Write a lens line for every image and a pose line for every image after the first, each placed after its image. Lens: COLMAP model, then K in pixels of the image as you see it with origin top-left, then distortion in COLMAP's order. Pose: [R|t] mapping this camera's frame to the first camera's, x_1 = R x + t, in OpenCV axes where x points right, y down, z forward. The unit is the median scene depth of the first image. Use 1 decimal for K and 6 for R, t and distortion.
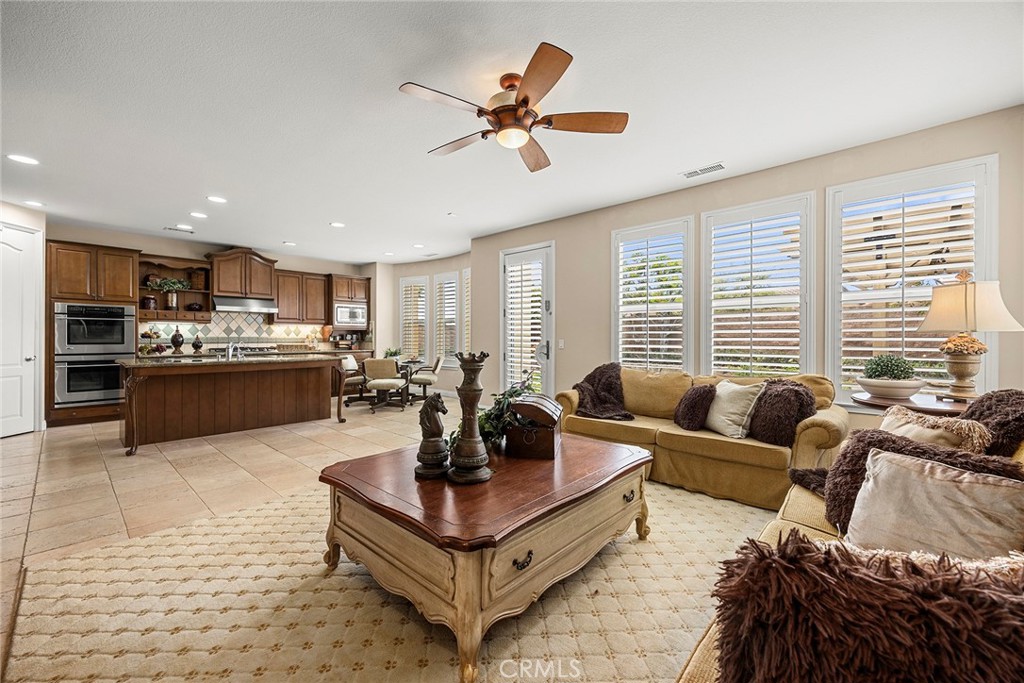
lens RADIAL K [[404.3, 0, 505.1], [0, 404.3, 339.9], [0, 0, 1]] dist [0.003922, -0.001183]
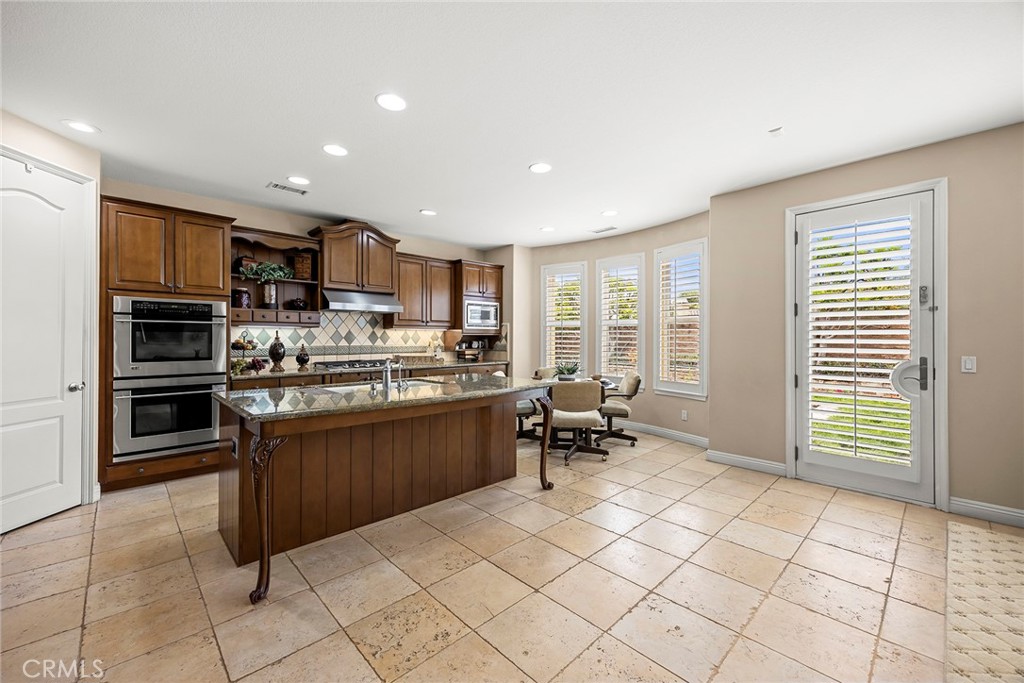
lens RADIAL K [[404.3, 0, 504.8], [0, 404.3, 339.4], [0, 0, 1]] dist [0.003922, -0.001183]
pose [[0.997813, -0.000490, -0.066094, -0.372634], [0.000211, 0.999991, -0.004219, -0.017599], [0.066096, 0.004196, 0.997804, 0.331994]]
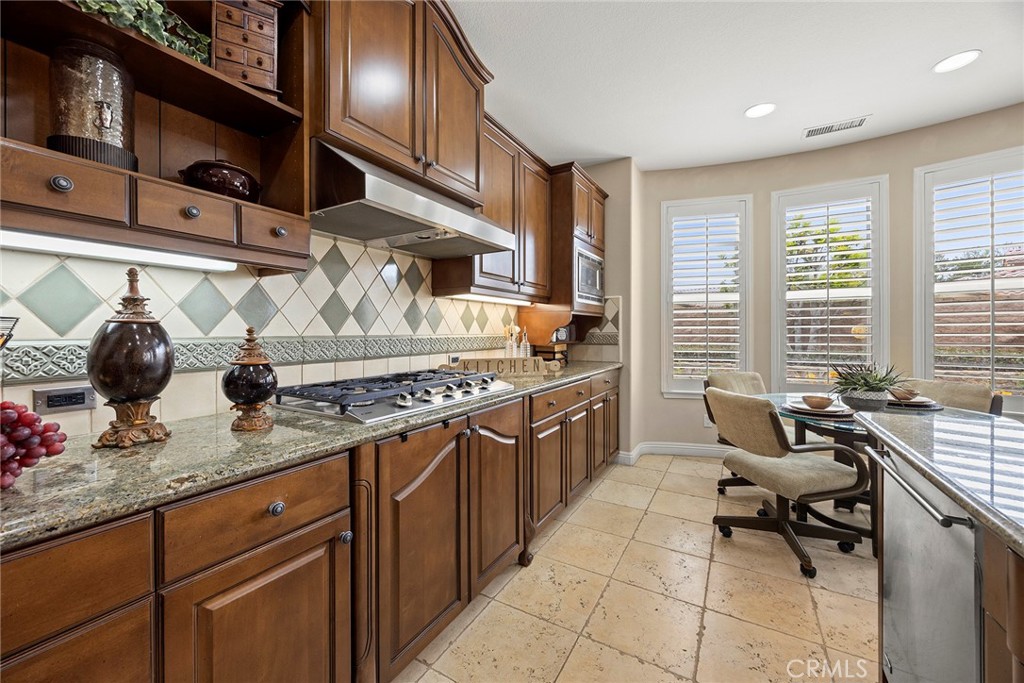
lens RADIAL K [[398.4, 0, 514.7], [0, 398.4, 333.2], [0, 0, 1]] dist [-0.000604, -0.000464]
pose [[0.974956, -0.006158, 0.222312, -0.695989], [0.007772, 0.999949, -0.006384, -0.007628], [-0.222262, 0.007952, 0.974955, 0.811689]]
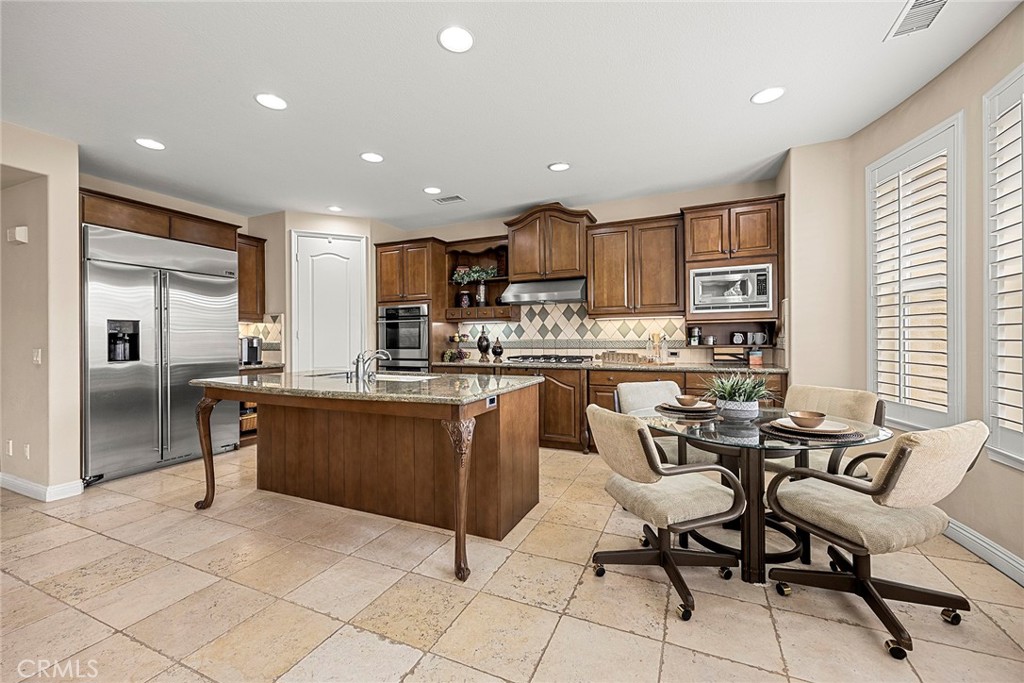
lens RADIAL K [[404.3, 0, 520.9], [0, 404.3, 342.5], [0, 0, 1]] dist [0.003922, -0.001183]
pose [[0.336077, 0.001940, -0.941833, -0.043216], [0.001308, 0.999996, 0.002527, -0.004640], [0.941834, -0.002081, 0.336073, 0.805662]]
